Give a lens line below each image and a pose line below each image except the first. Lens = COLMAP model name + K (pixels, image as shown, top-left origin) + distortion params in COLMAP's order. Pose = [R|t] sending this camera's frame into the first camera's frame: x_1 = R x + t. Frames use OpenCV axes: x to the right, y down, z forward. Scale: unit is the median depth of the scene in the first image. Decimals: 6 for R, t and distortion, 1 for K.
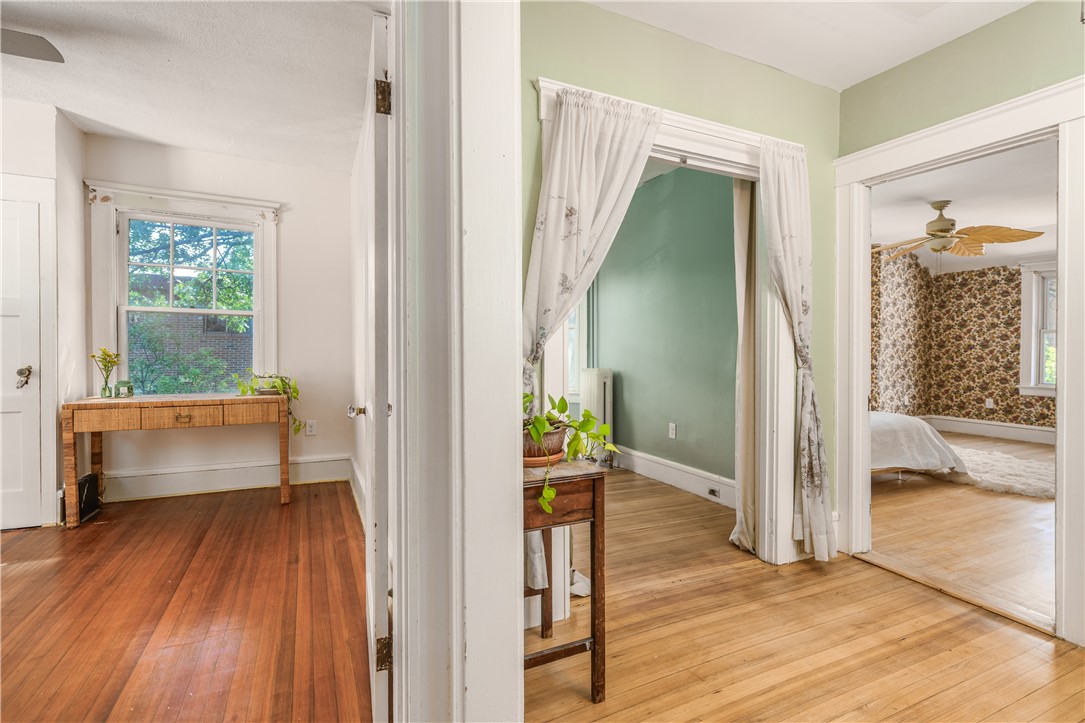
lens RADIAL K [[512.2, 0, 548.9], [0, 512.2, 357.5], [0, 0, 1]] dist [0.002146, -0.000524]
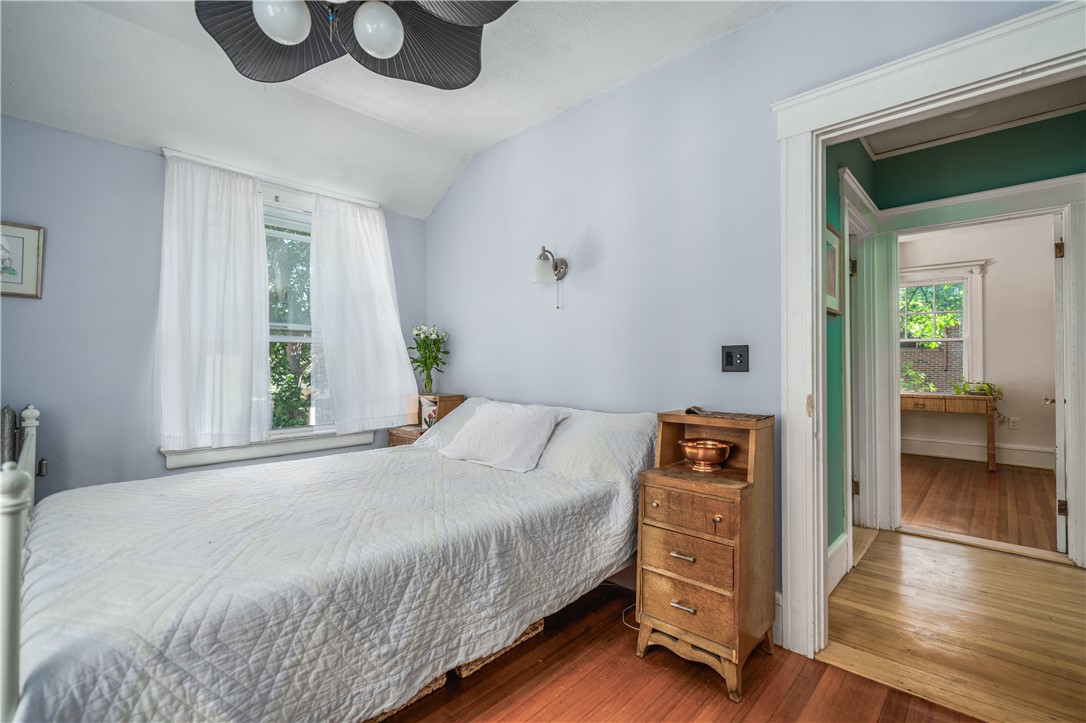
lens RADIAL K [[485.1, 0, 544.5], [0, 485.1, 359.7], [0, 0, 1]] dist [-0.001298, -0.000094]
pose [[0.365127, -0.012045, -0.930880, 0.315419], [-0.006802, 0.999855, -0.015606, 0.001925], [0.930933, 0.012030, 0.364992, -0.714137]]
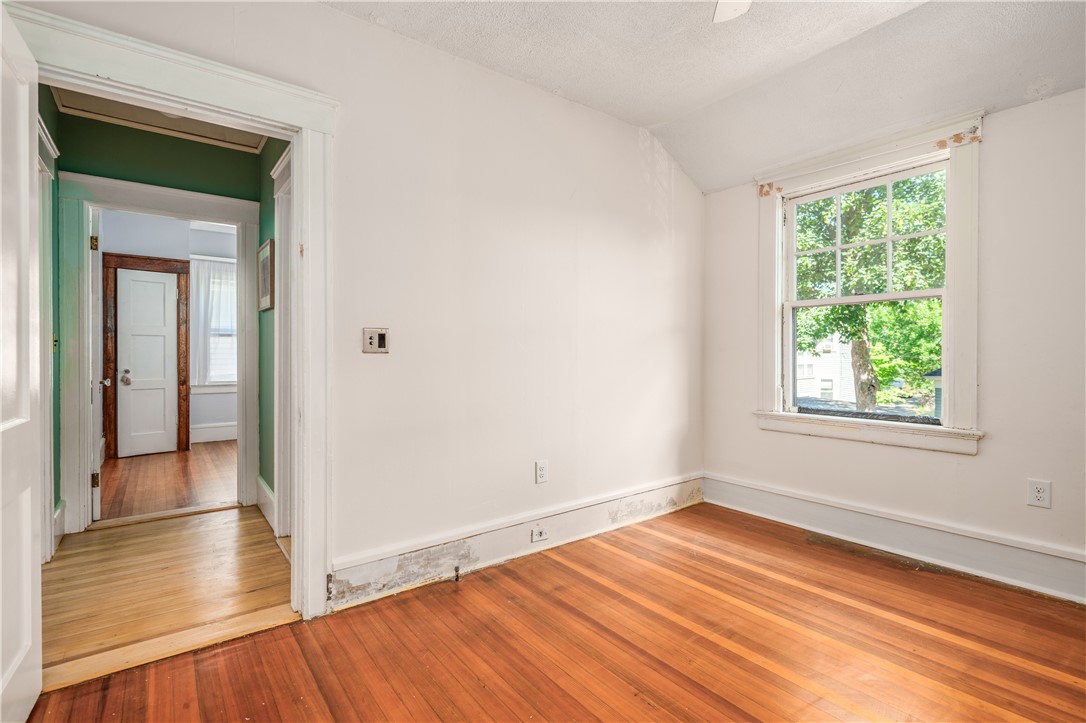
lens RADIAL K [[497.7, 0, 550.9], [0, 497.7, 356.3], [0, 0, 1]] dist [0.001858, -0.000387]
pose [[-0.974651, -0.001419, -0.223728, -0.479044], [-0.005479, 0.999831, 0.017527, -0.010478], [0.223666, 0.018308, -0.974494, 0.924166]]
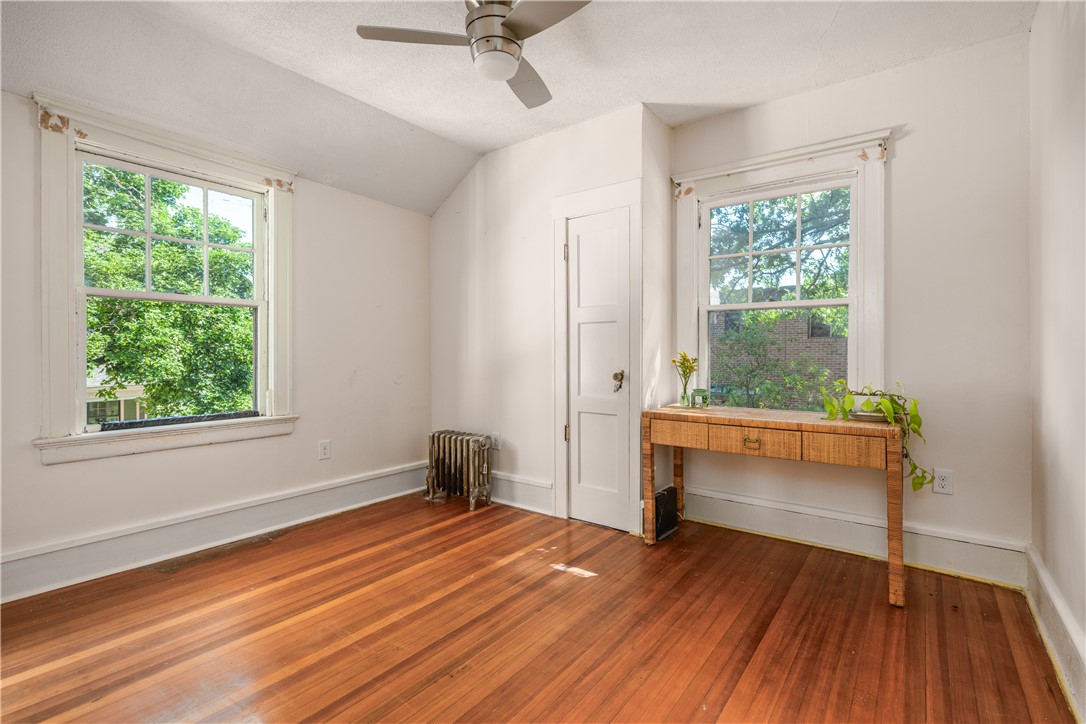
lens RADIAL K [[497.7, 0, 550.9], [0, 497.7, 356.8], [0, 0, 1]] dist [0.001858, -0.000387]
pose [[0.469053, -0.000858, -0.883170, -0.194791], [-0.010289, 0.999926, -0.006436, -0.002040], [0.883110, 0.012105, 0.469010, 0.376856]]
